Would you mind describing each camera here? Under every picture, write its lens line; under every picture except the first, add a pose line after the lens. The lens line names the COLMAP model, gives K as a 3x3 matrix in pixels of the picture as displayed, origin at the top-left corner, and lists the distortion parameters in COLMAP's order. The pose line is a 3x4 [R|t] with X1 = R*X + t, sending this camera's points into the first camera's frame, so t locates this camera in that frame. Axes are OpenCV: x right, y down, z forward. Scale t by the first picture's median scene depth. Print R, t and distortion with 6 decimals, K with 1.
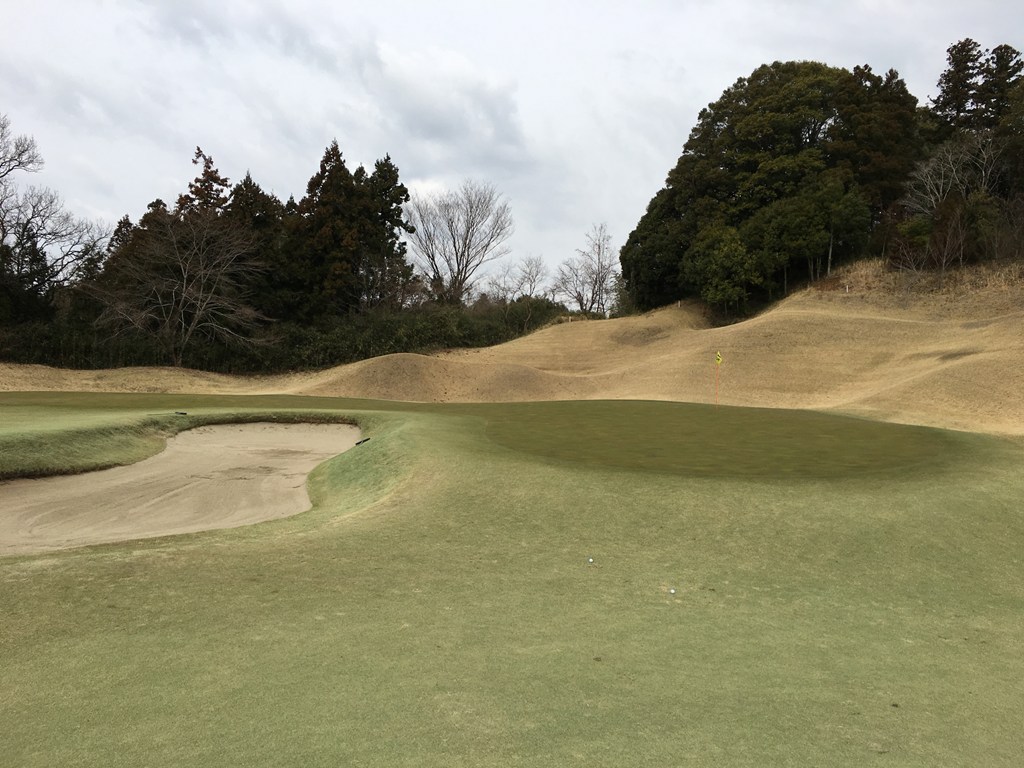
lens RADIAL K [[873.2, 0, 511.8], [0, 873.2, 387.0], [0, 0, 1]] dist [0.006900, -0.001765]
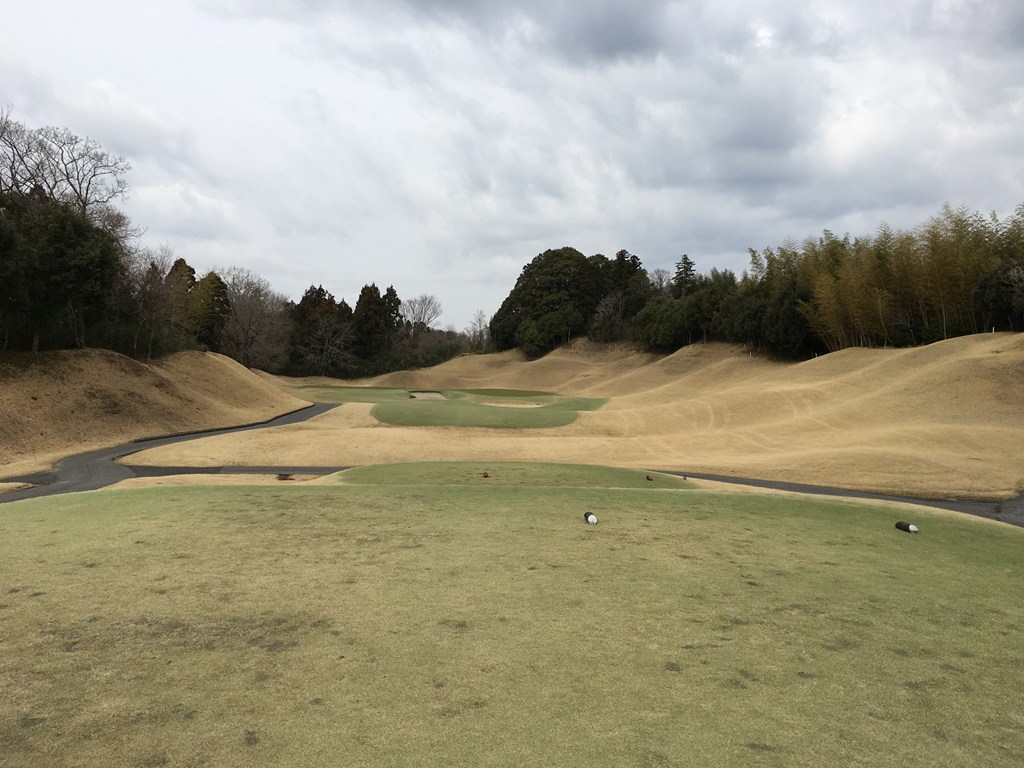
lens RADIAL K [[873.2, 0, 512.0], [0, 873.2, 384.8], [0, 0, 1]] dist [0.006900, -0.001765]
pose [[0.987512, 0.002626, 0.157520, -0.211484], [-0.003001, 0.999993, 0.002140, -0.004522], [-0.157514, -0.002585, 0.987513, -1.506413]]
